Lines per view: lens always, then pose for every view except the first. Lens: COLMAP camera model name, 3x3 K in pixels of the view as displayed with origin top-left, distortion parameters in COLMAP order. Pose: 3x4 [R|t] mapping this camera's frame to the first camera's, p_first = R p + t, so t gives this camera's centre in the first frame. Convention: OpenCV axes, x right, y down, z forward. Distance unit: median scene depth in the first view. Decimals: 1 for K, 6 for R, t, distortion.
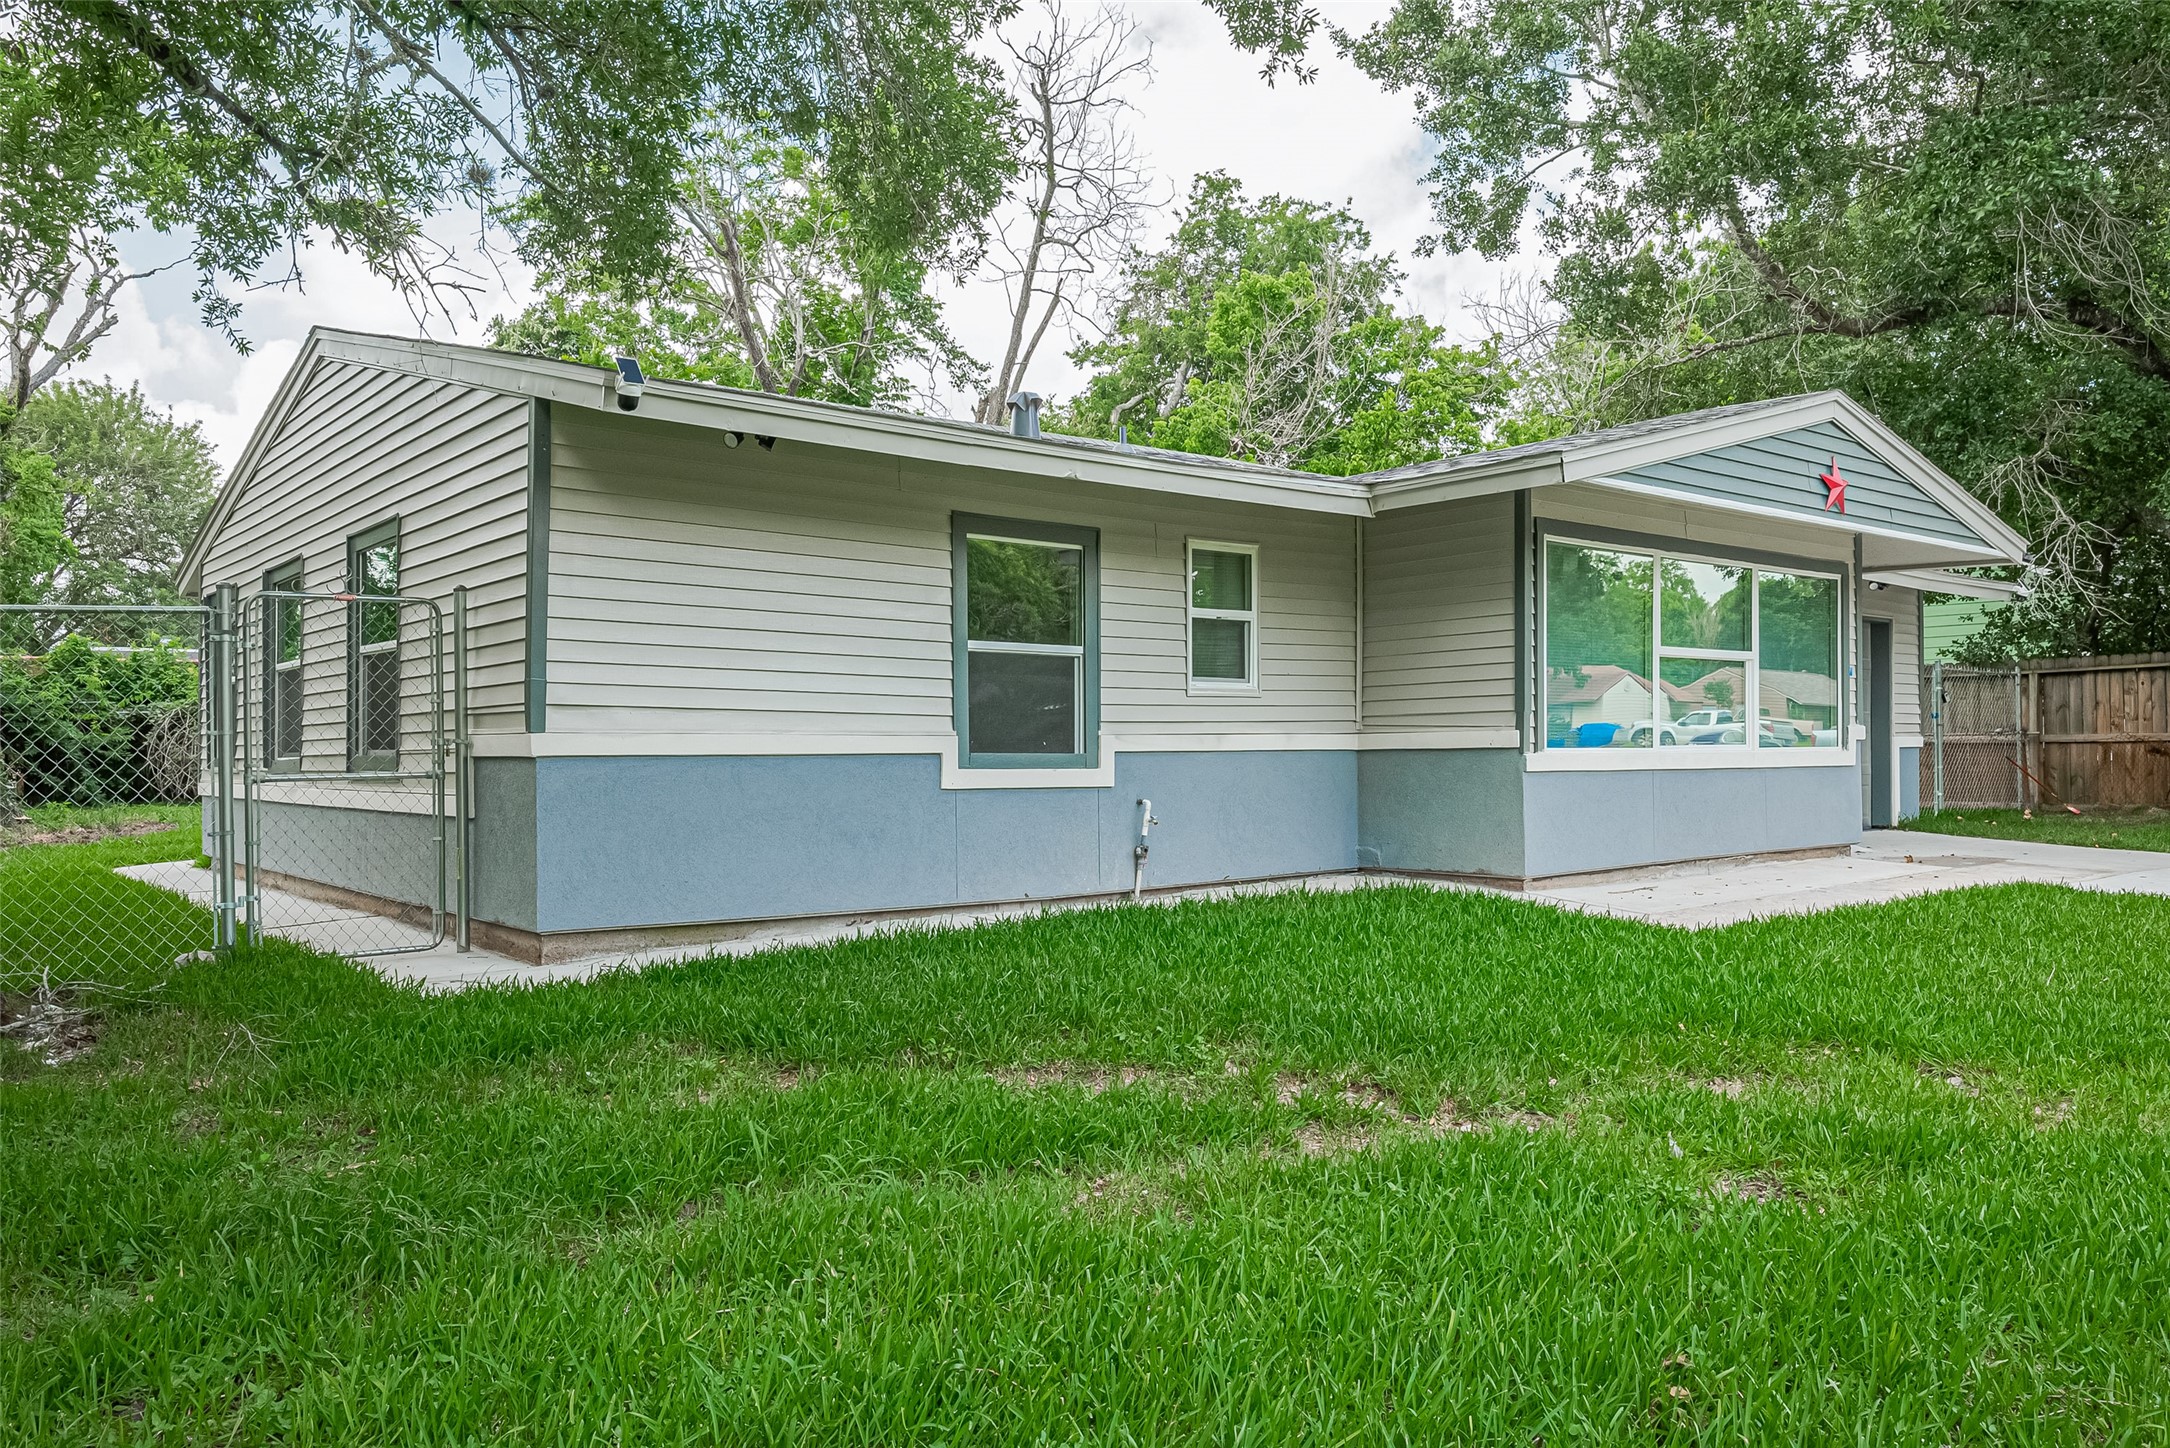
lens RADIAL K [[1543.8, 0, 1085.8], [0, 1543.8, 727.7], [0, 0, 1]] dist [-0.011630, 0.007798]
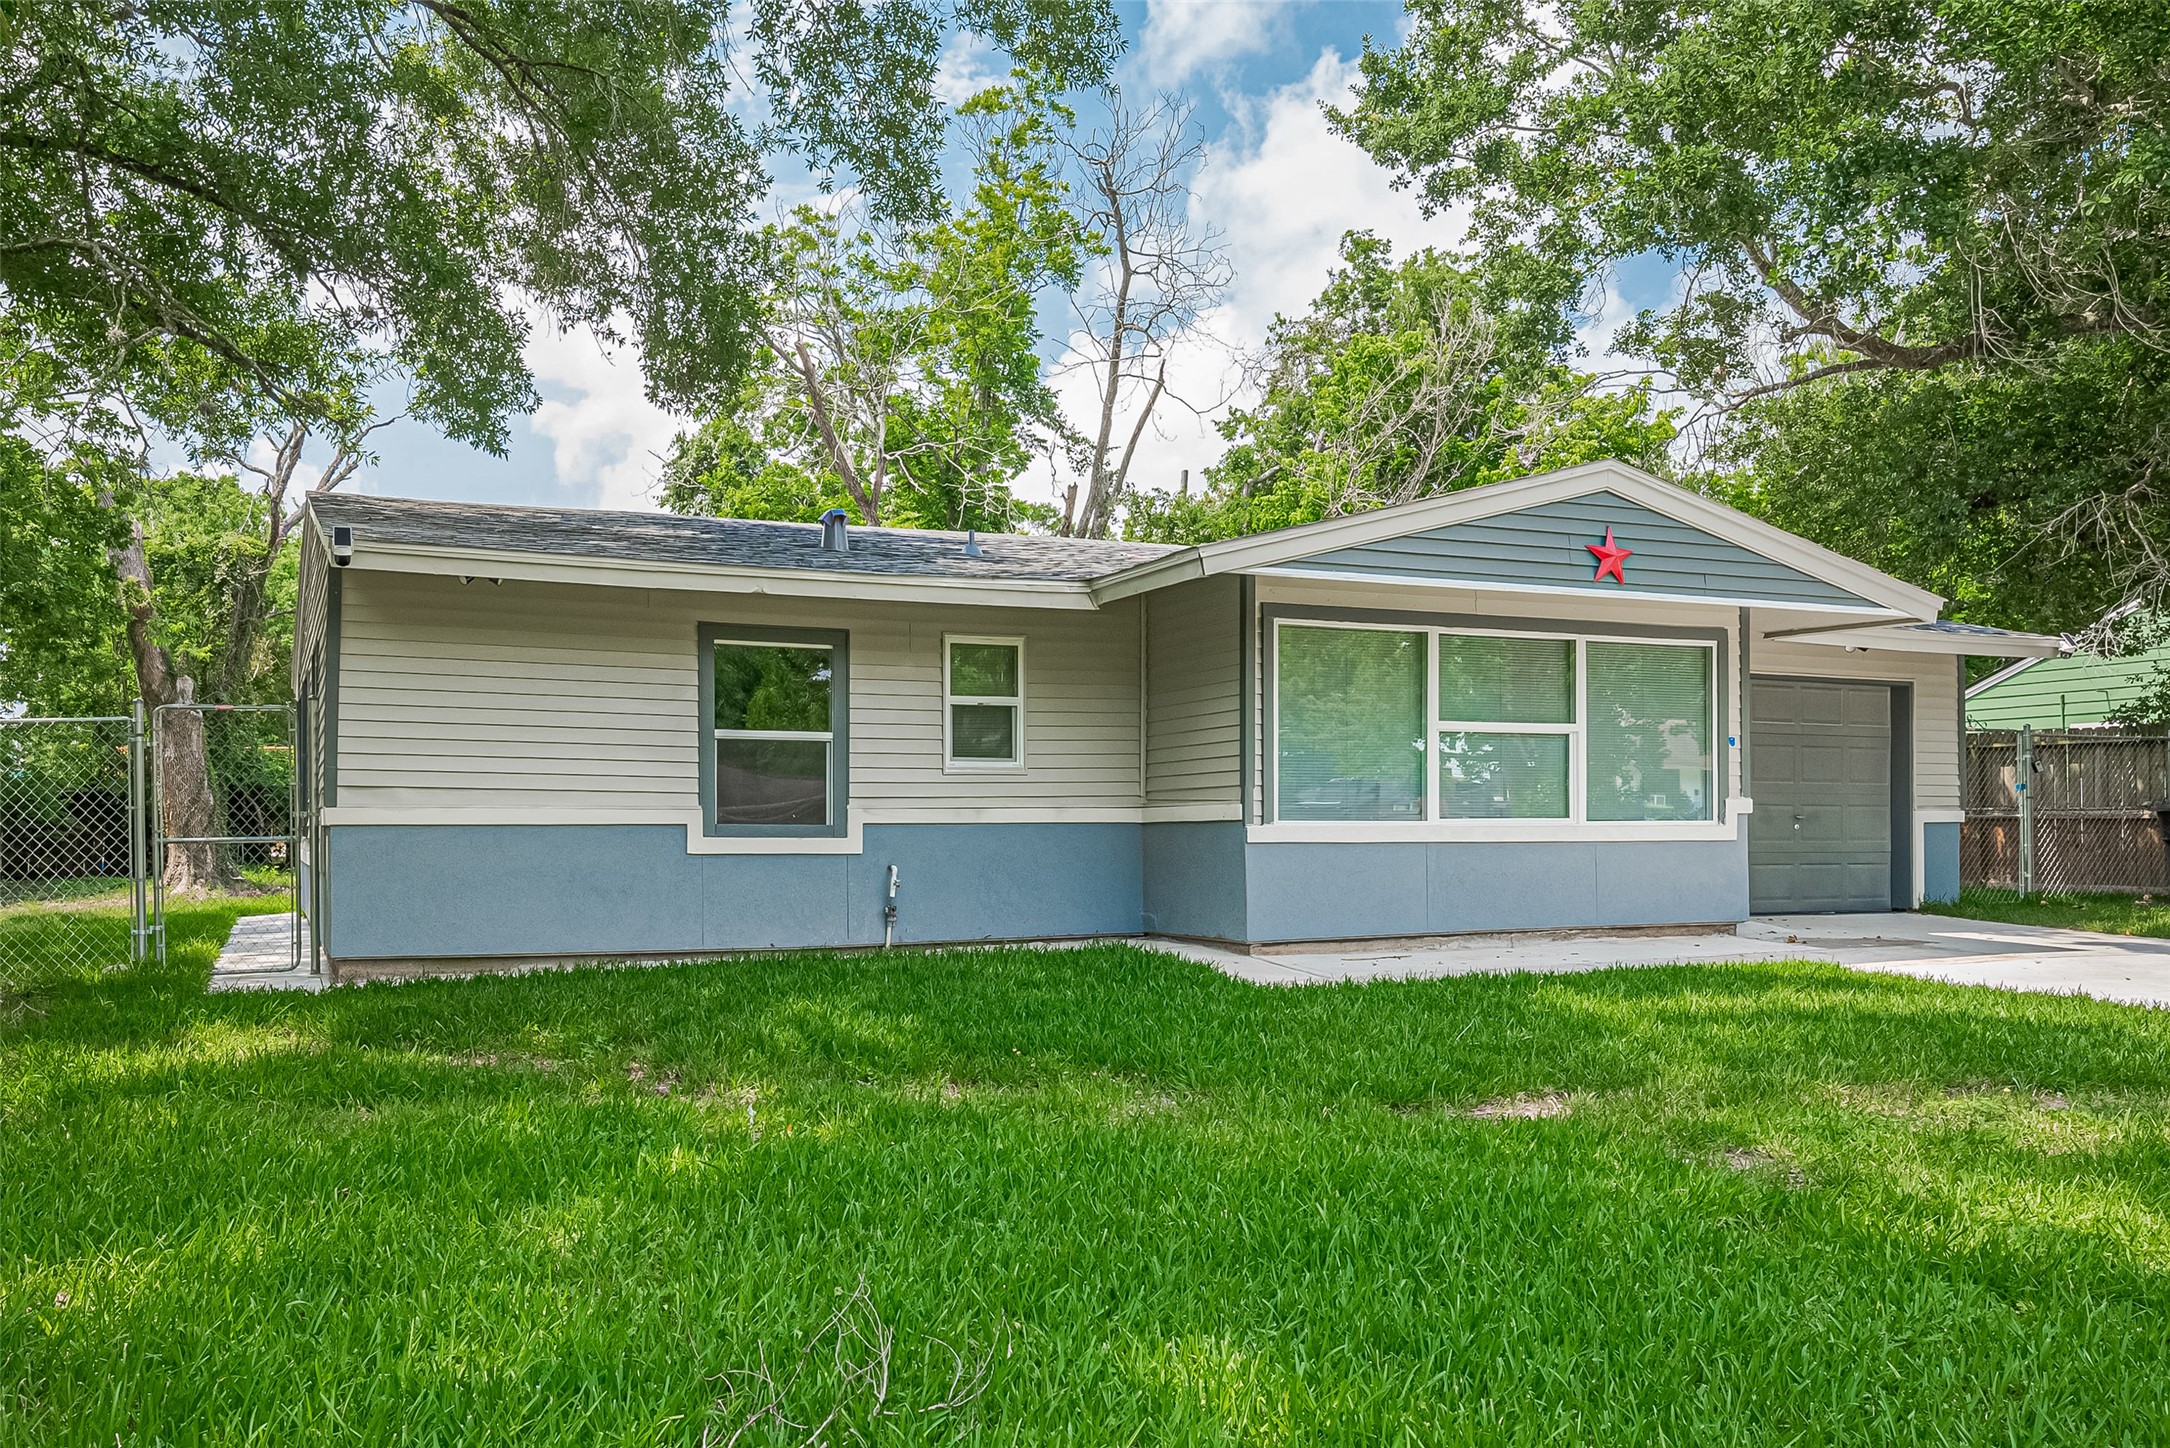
lens RADIAL K [[1693.8, 0, 1085.6], [0, 1693.8, 819.8], [0, 0, 1]] dist [-0.017603, -0.007762]
pose [[0.957389, -0.001266, -0.288797, 0.507027], [0.002960, 0.999981, 0.005429, 0.006030], [0.288785, -0.006053, 0.957375, -0.149598]]
